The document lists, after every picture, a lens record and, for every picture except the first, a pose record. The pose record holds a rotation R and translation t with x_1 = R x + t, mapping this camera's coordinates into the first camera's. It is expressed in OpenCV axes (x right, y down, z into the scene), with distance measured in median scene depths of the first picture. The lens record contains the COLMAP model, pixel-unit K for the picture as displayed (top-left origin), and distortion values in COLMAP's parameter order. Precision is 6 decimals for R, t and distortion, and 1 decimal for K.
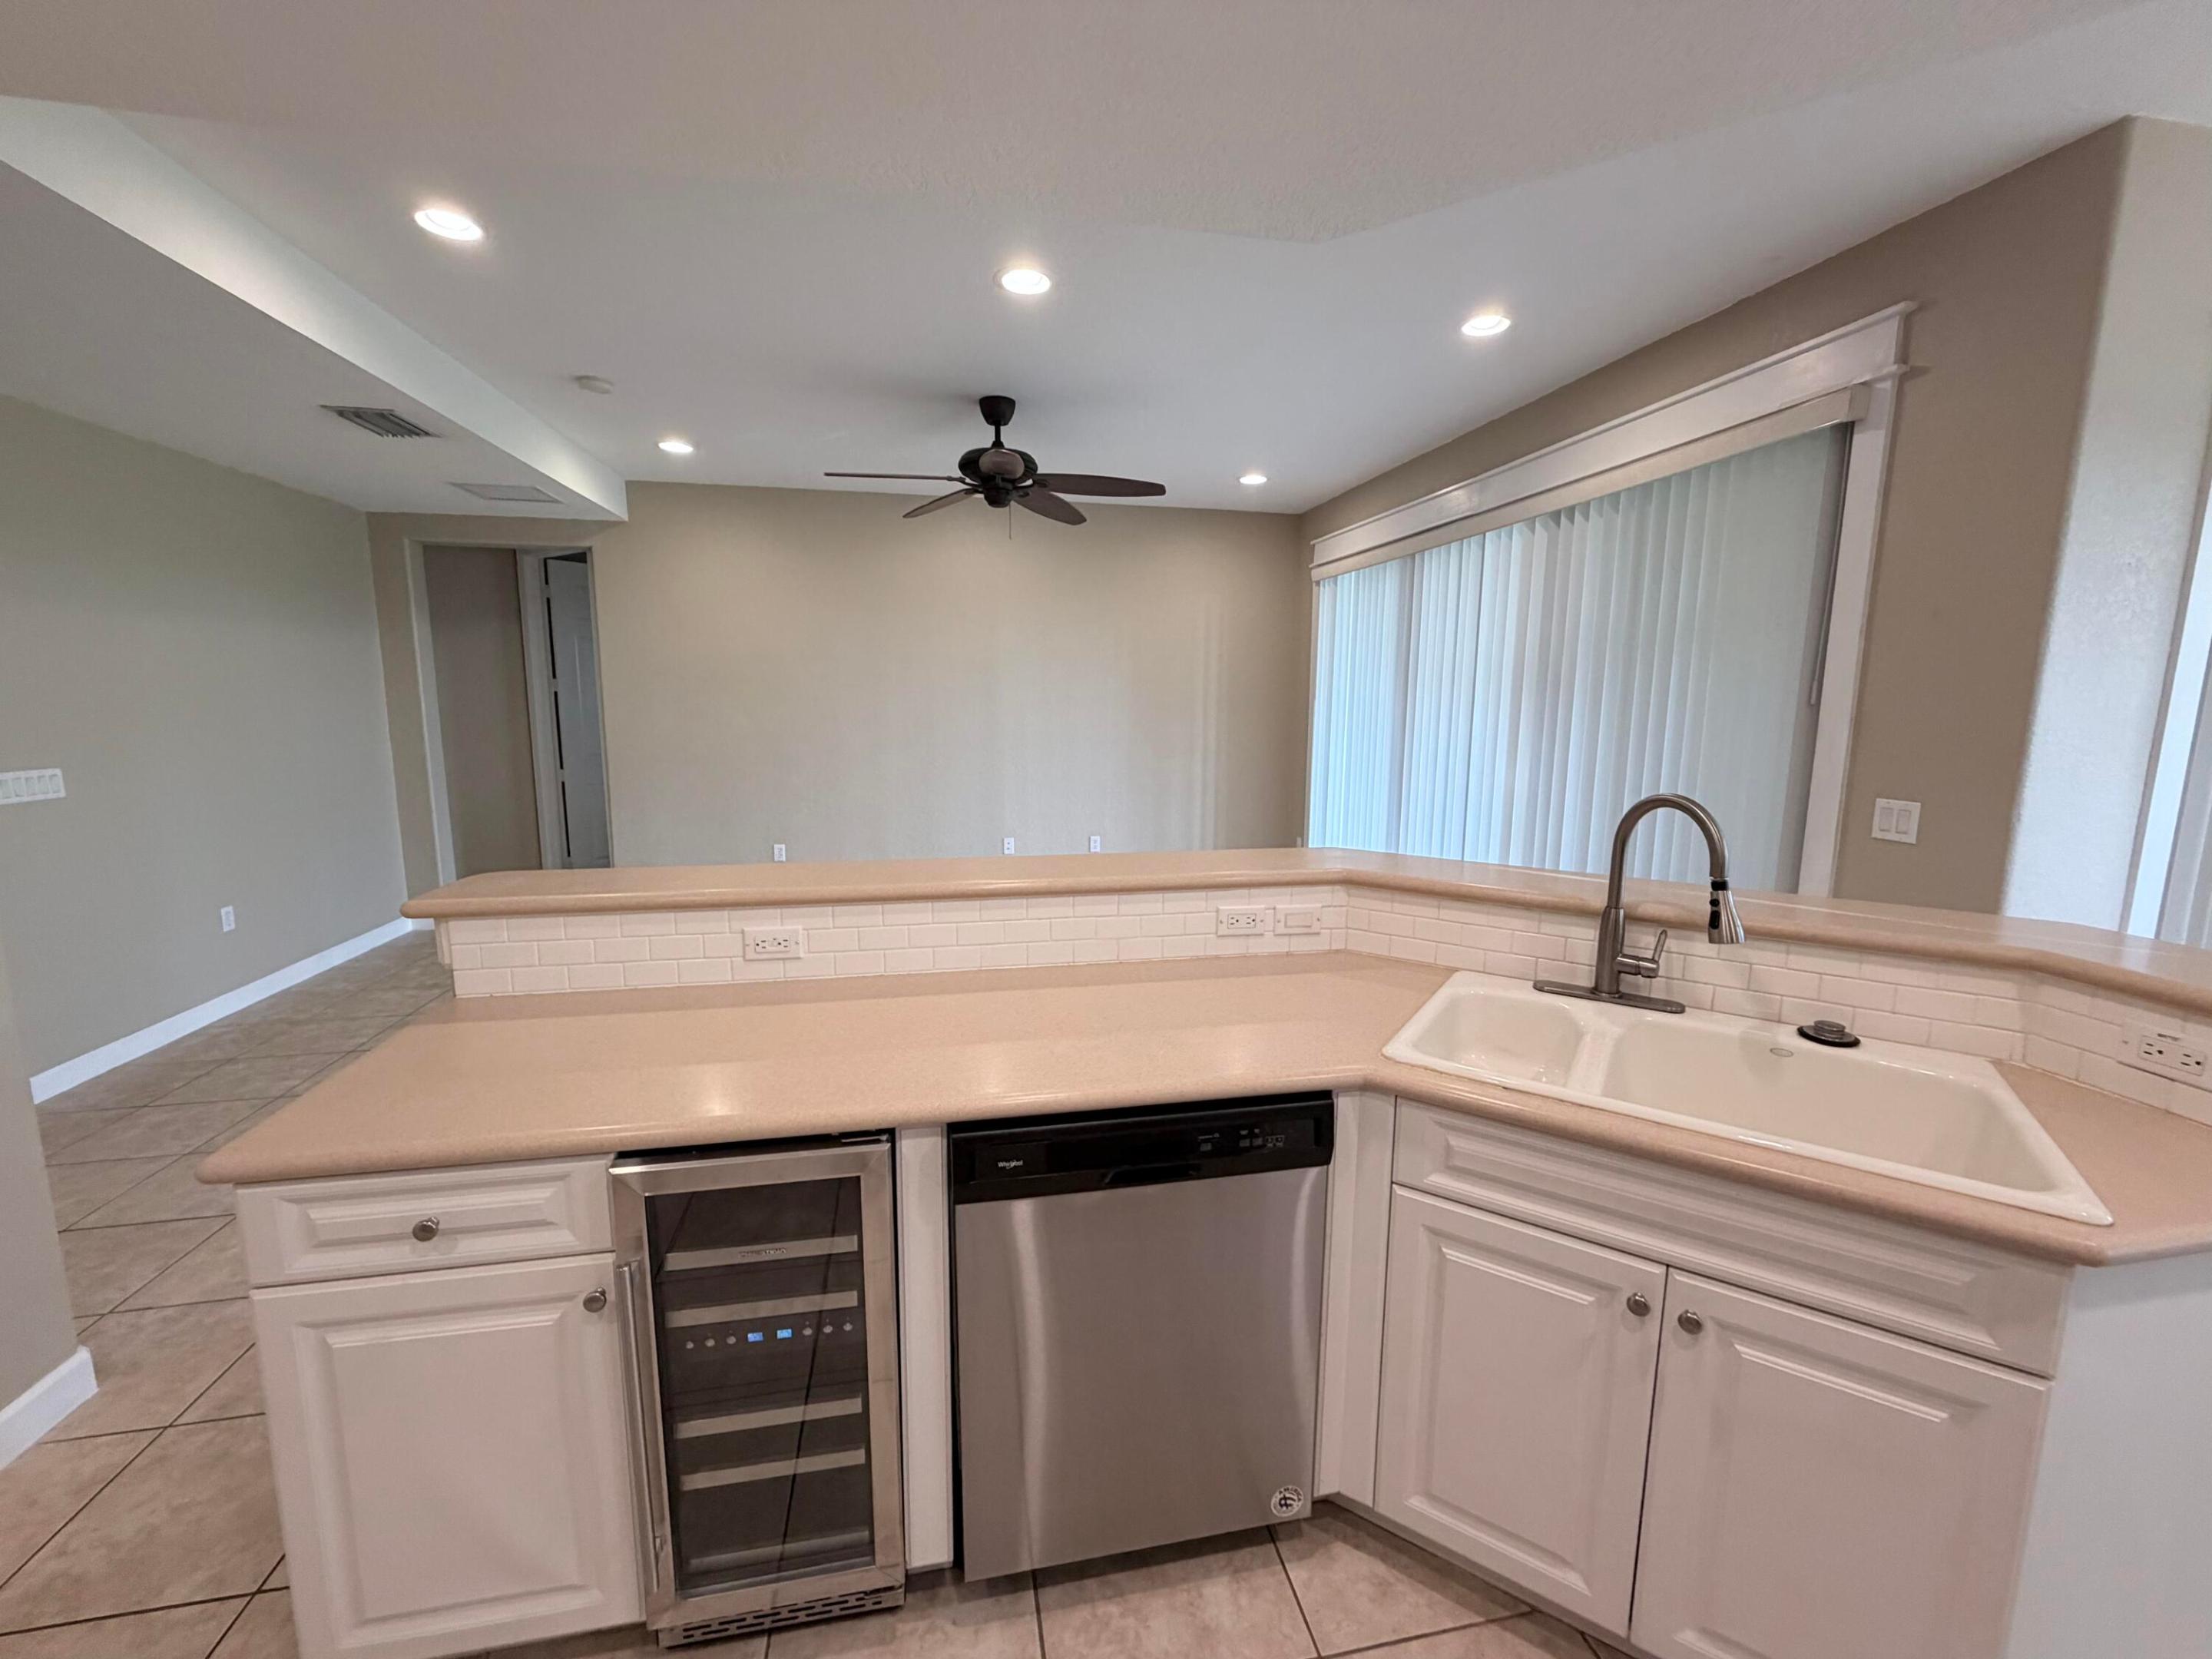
lens RADIAL K [[885.0, 0, 1137.6], [0, 885.0, 822.9], [0, 0, 1]] dist [0.000753, 0.000059]
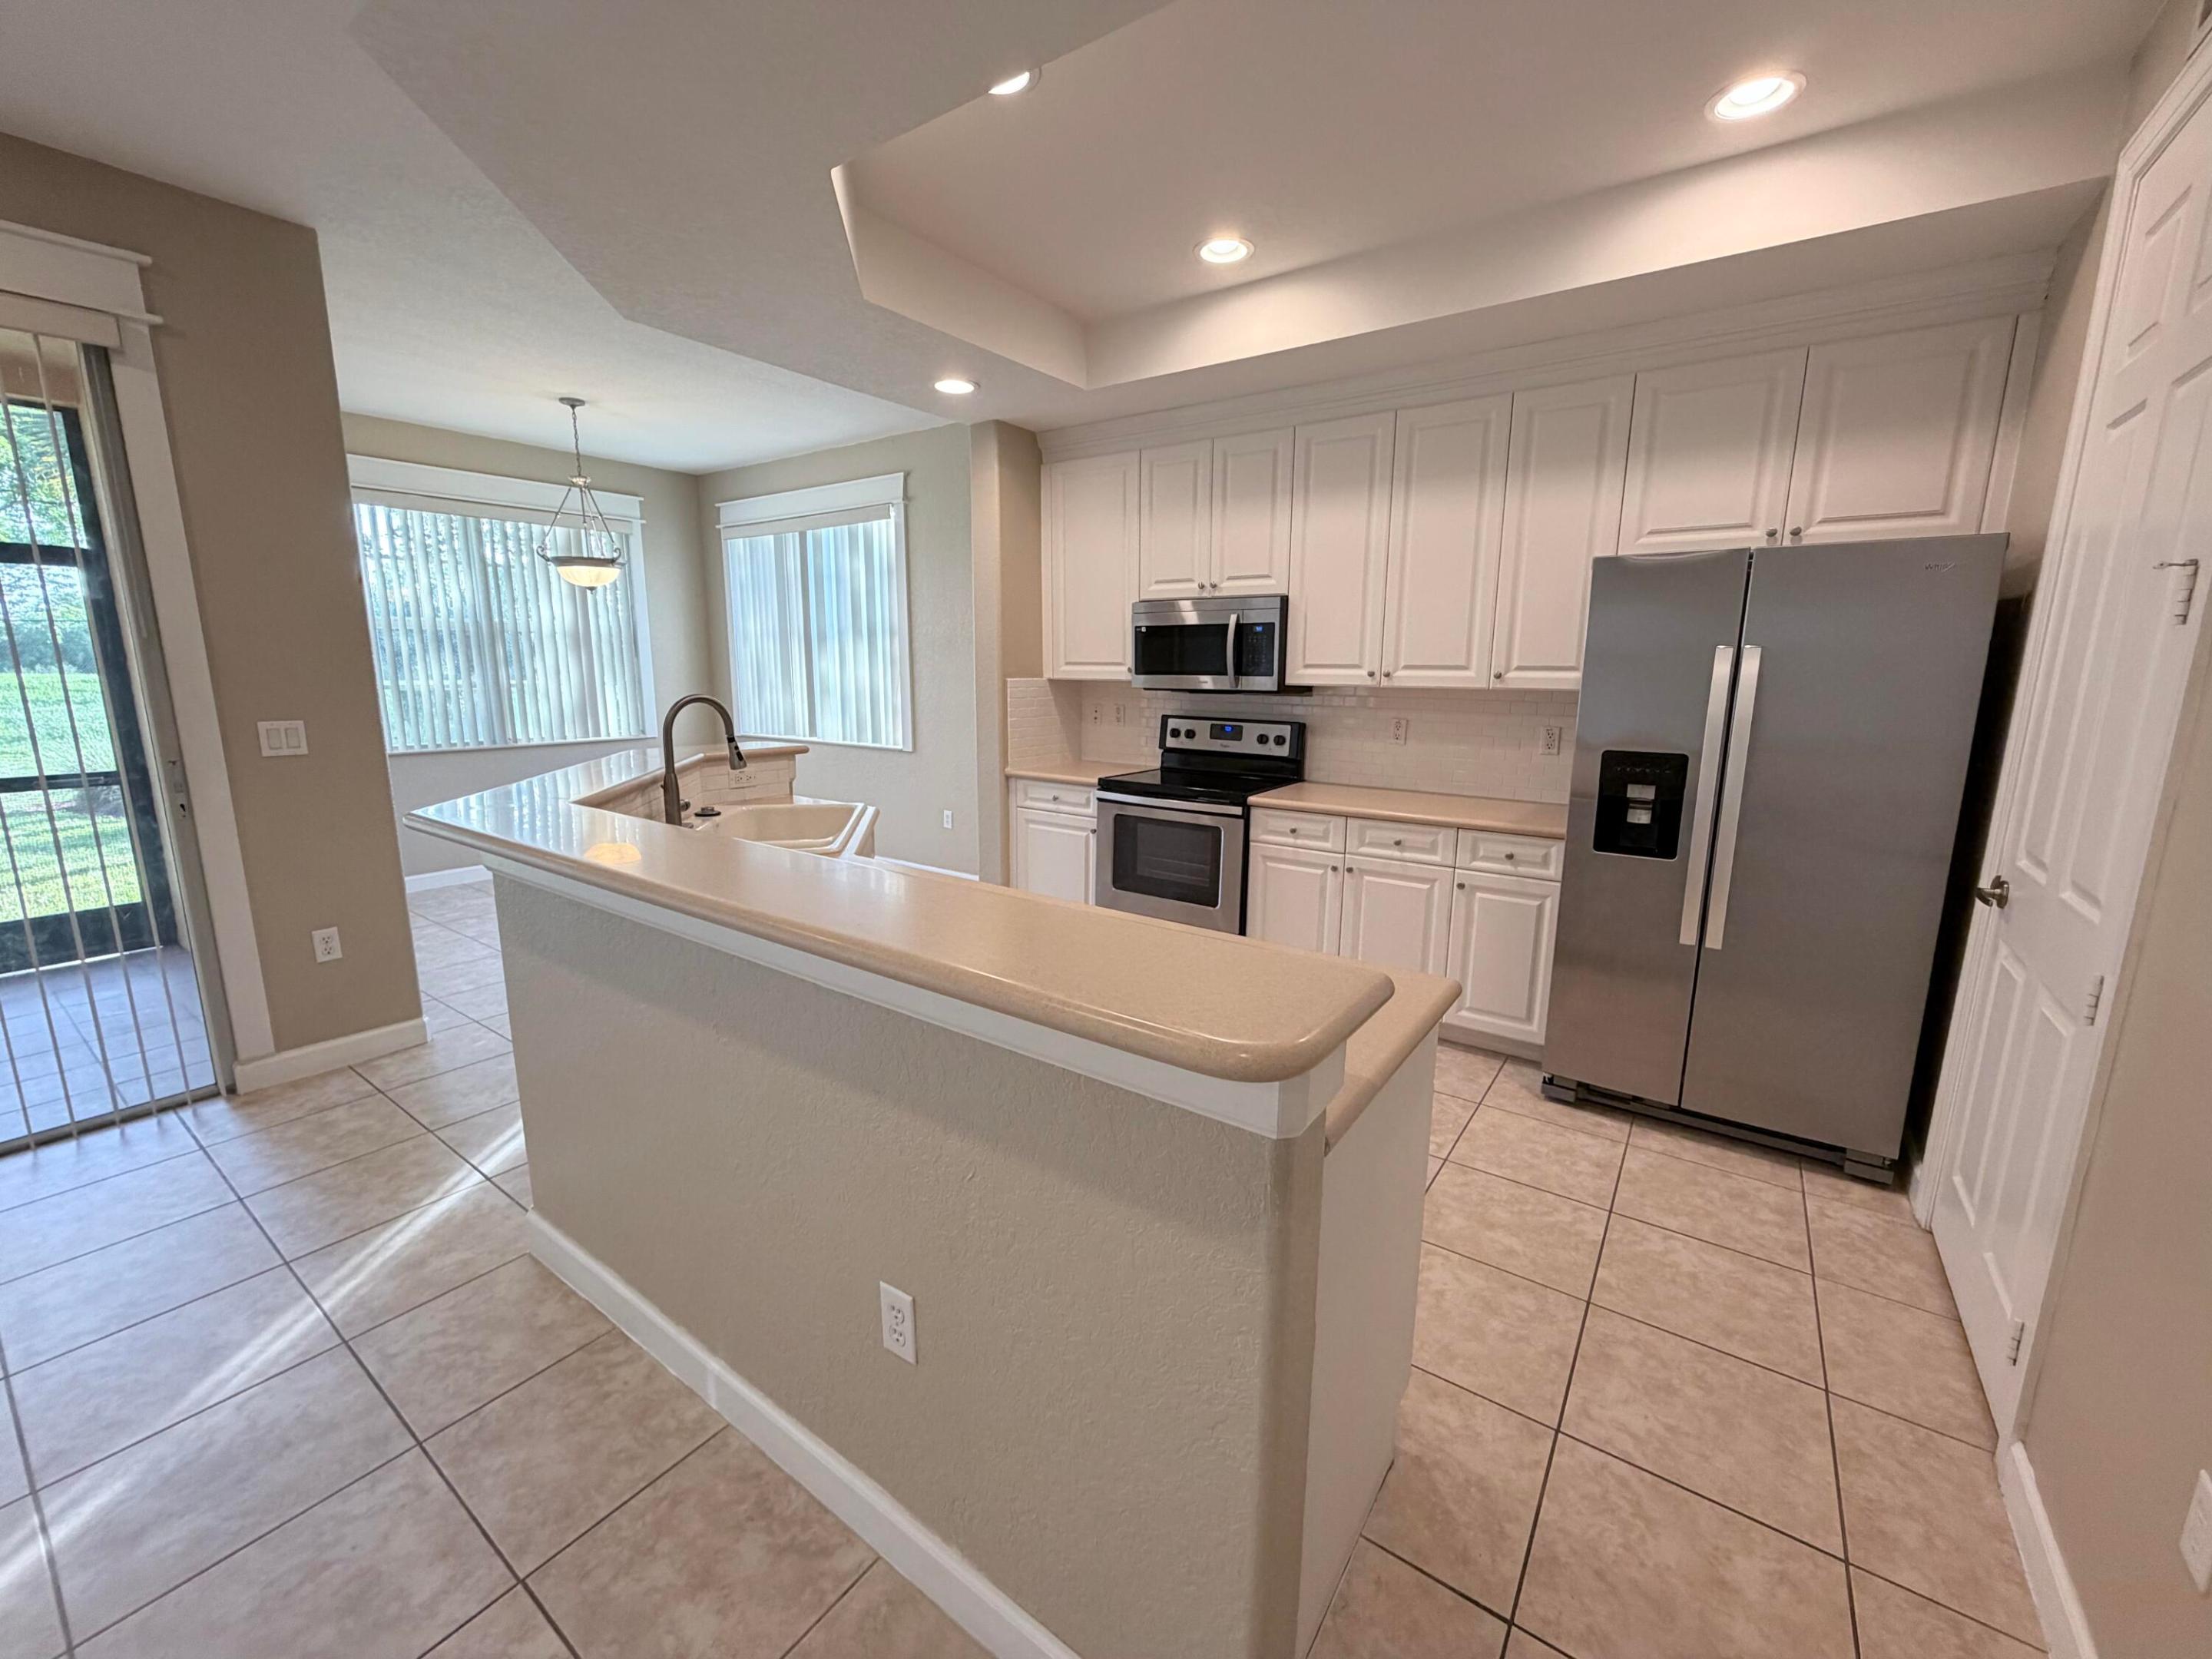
lens RADIAL K [[885.0, 0, 1100.2], [0, 885.0, 826.2], [0, 0, 1]] dist [0.000753, 0.000059]
pose [[-0.696492, -0.145396, 0.702680, -0.743839], [0.085352, 0.955518, 0.282313, -0.128203], [-0.712470, 0.256604, -0.653100, 1.005392]]
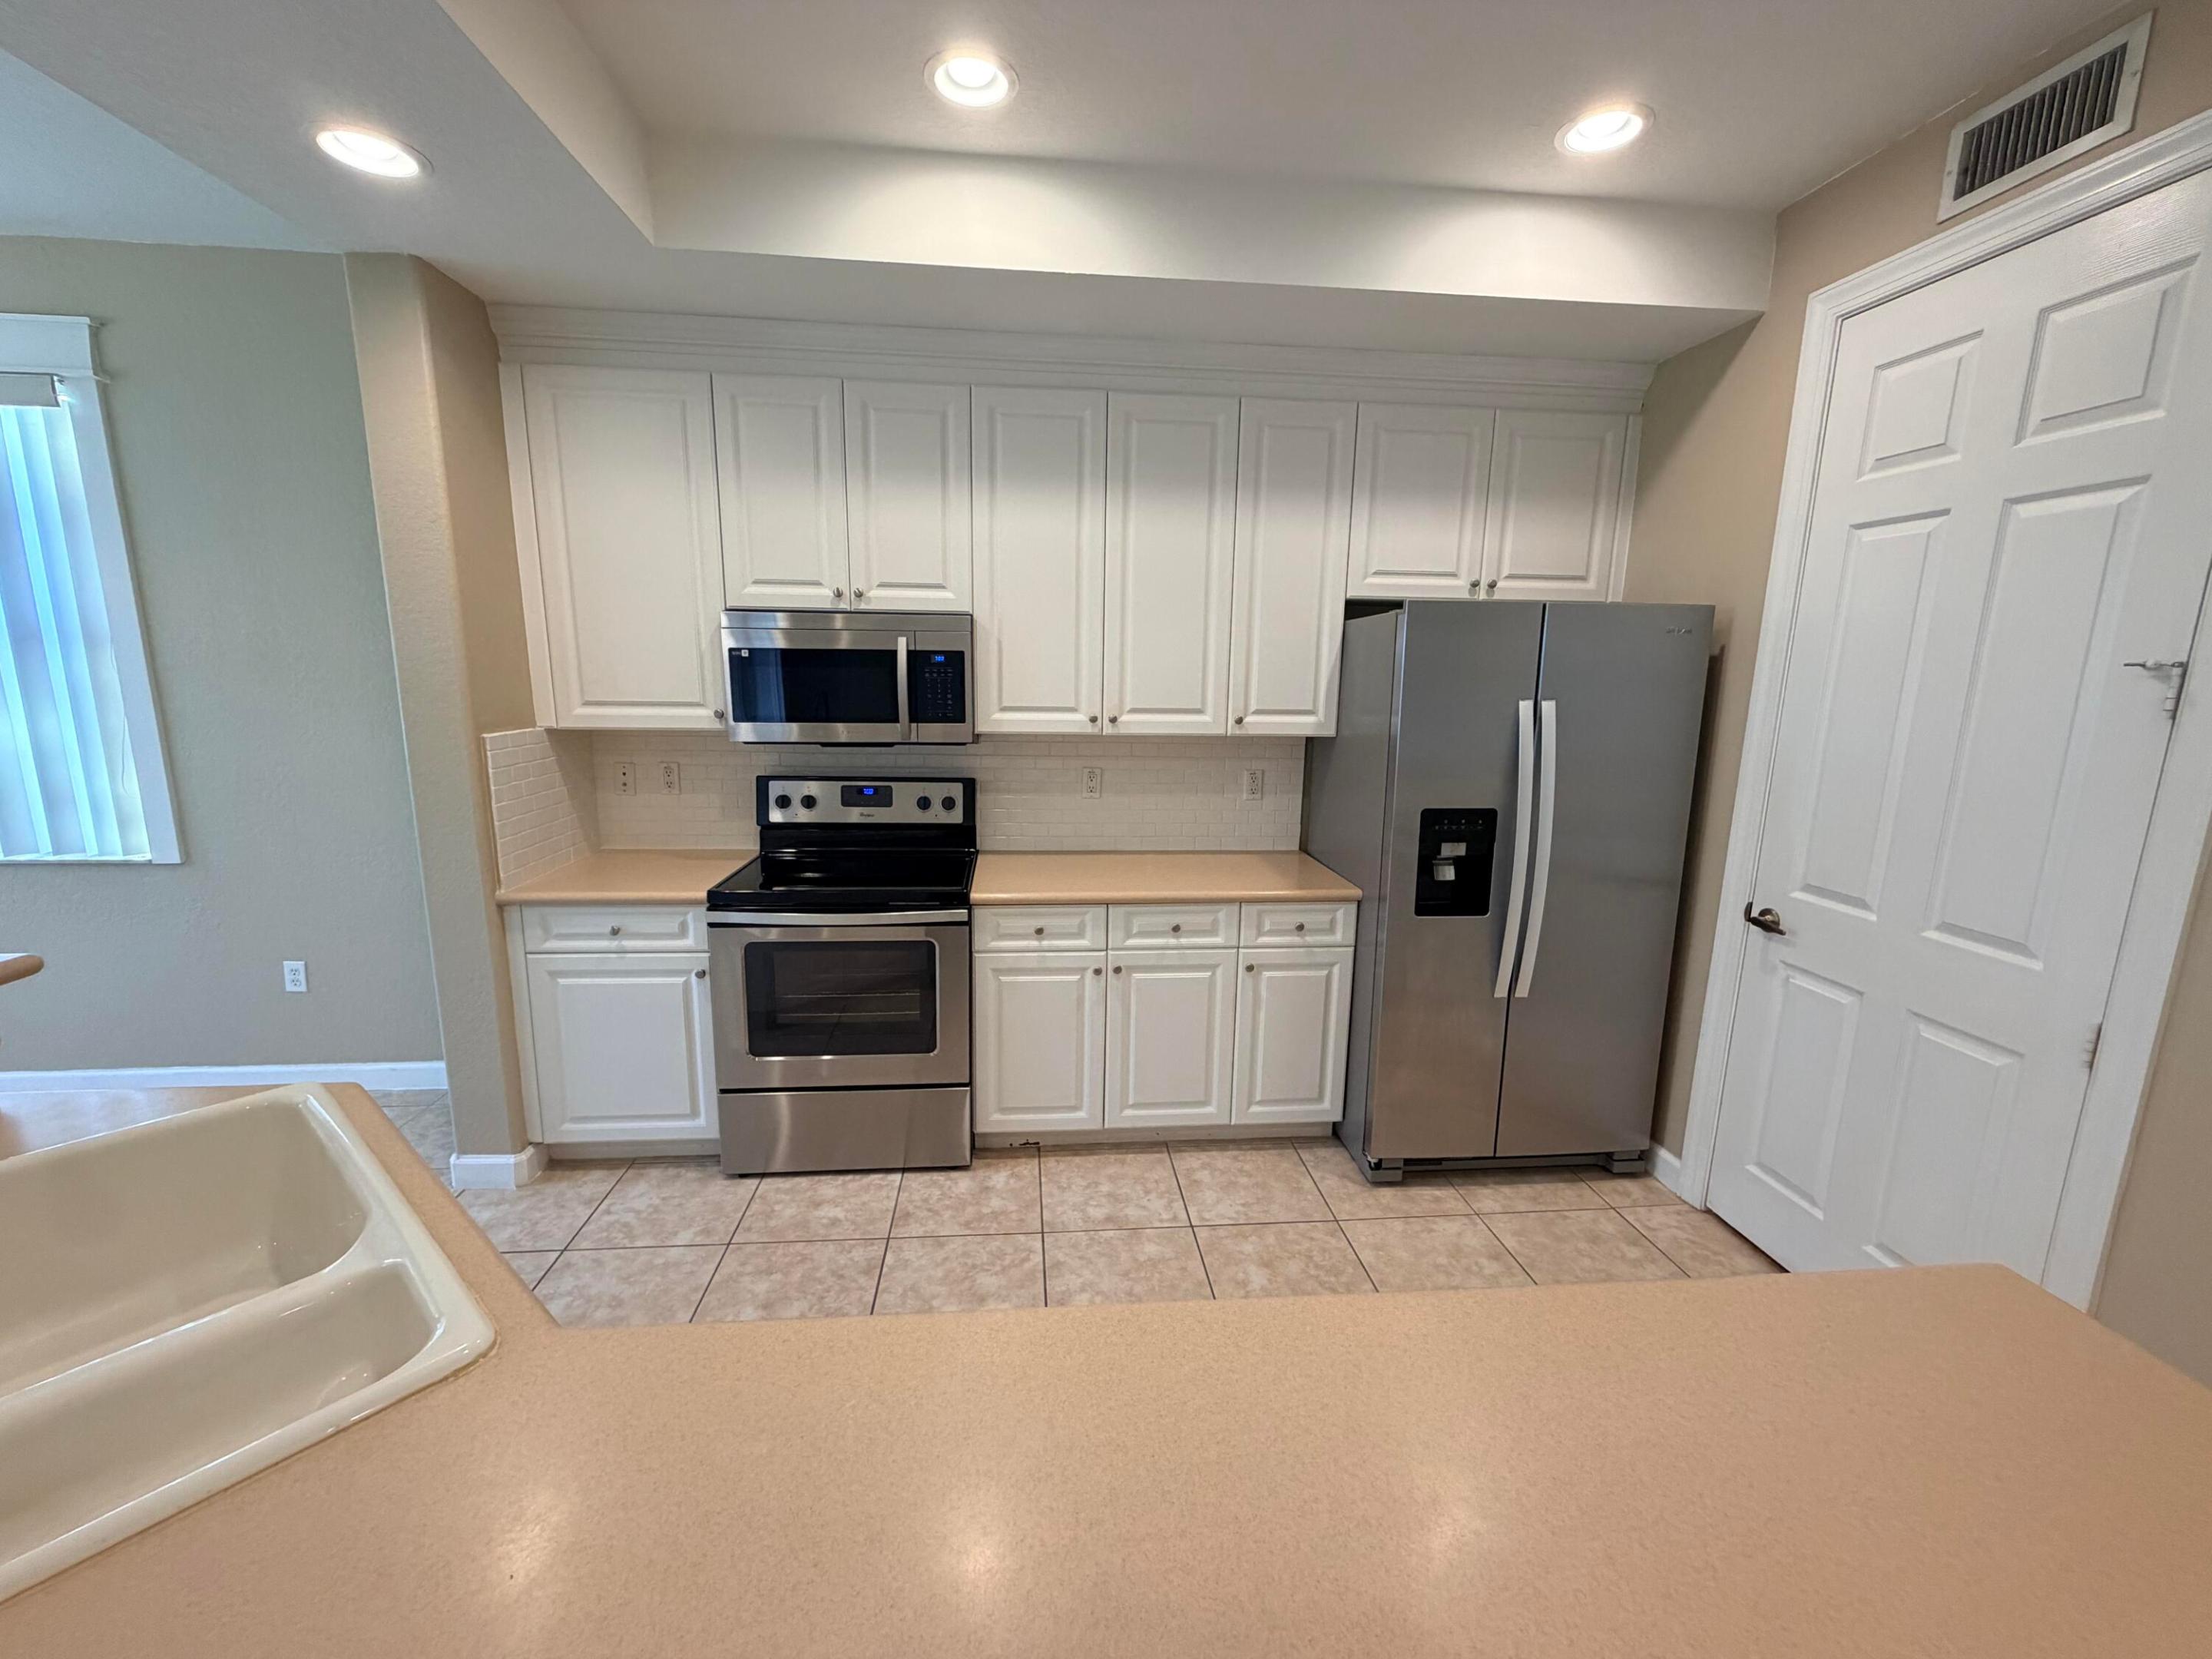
lens RADIAL K [[885.0, 0, 1101.0], [0, 885.0, 826.5], [0, 0, 1]] dist [0.000753, 0.000059]
pose [[-0.995850, -0.040479, 0.081517, -0.114658], [-0.013066, 0.949958, 0.312104, -0.147890], [-0.090072, 0.309744, -0.946544, 0.822166]]
